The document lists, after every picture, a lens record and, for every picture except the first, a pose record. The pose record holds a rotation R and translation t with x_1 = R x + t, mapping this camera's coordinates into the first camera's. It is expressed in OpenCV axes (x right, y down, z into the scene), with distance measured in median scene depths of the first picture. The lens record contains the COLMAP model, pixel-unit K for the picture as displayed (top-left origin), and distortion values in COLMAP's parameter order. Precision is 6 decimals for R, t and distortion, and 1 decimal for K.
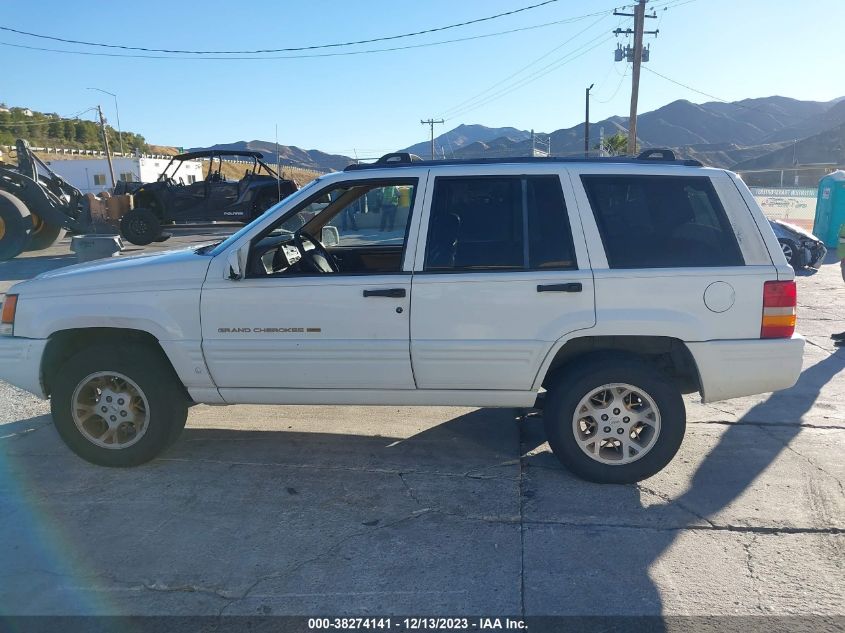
lens RADIAL K [[667.5, 0, 435.3], [0, 667.5, 314.2], [0, 0, 1]] dist [0.077728, -0.160324]
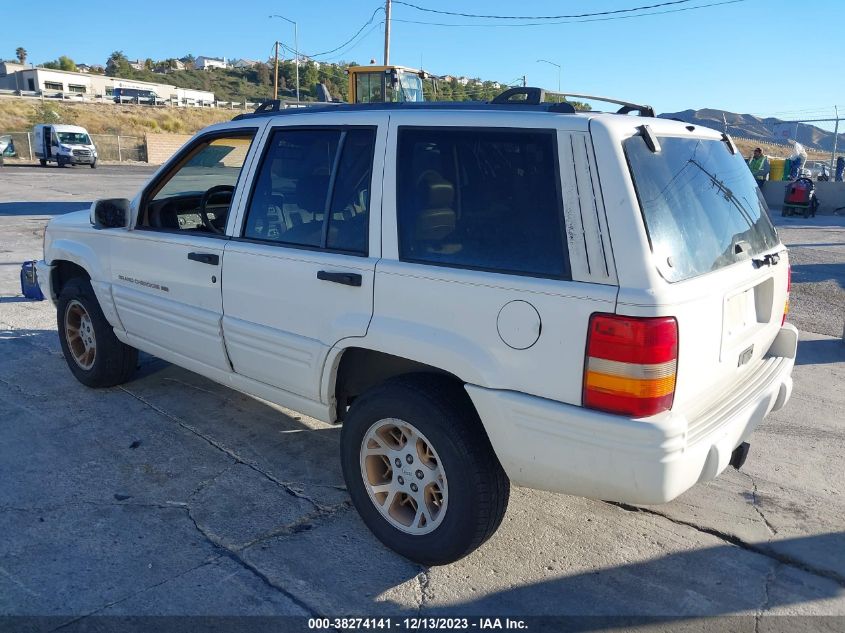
lens RADIAL K [[663.2, 0, 440.3], [0, 663.2, 320.6], [0, 0, 1]] dist [0.041944, -0.058692]
pose [[0.812584, 0.165963, -0.558715, 0.675660], [-0.135710, 0.986130, 0.095550, -0.075360], [0.566824, -0.001819, 0.823837, 0.434170]]
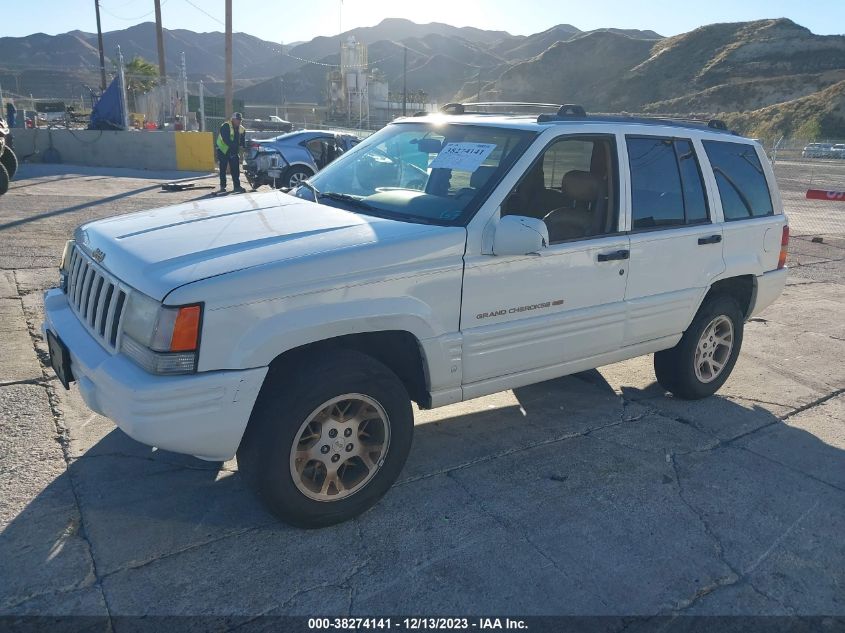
lens RADIAL K [[667.5, 0, 435.3], [0, 667.5, 314.2], [0, 0, 1]] dist [0.077728, -0.160324]
pose [[0.741989, -0.130900, 0.657508, -0.903533], [0.065606, 0.990223, 0.123103, -0.083266], [-0.667194, -0.048204, 0.743322, 0.431457]]
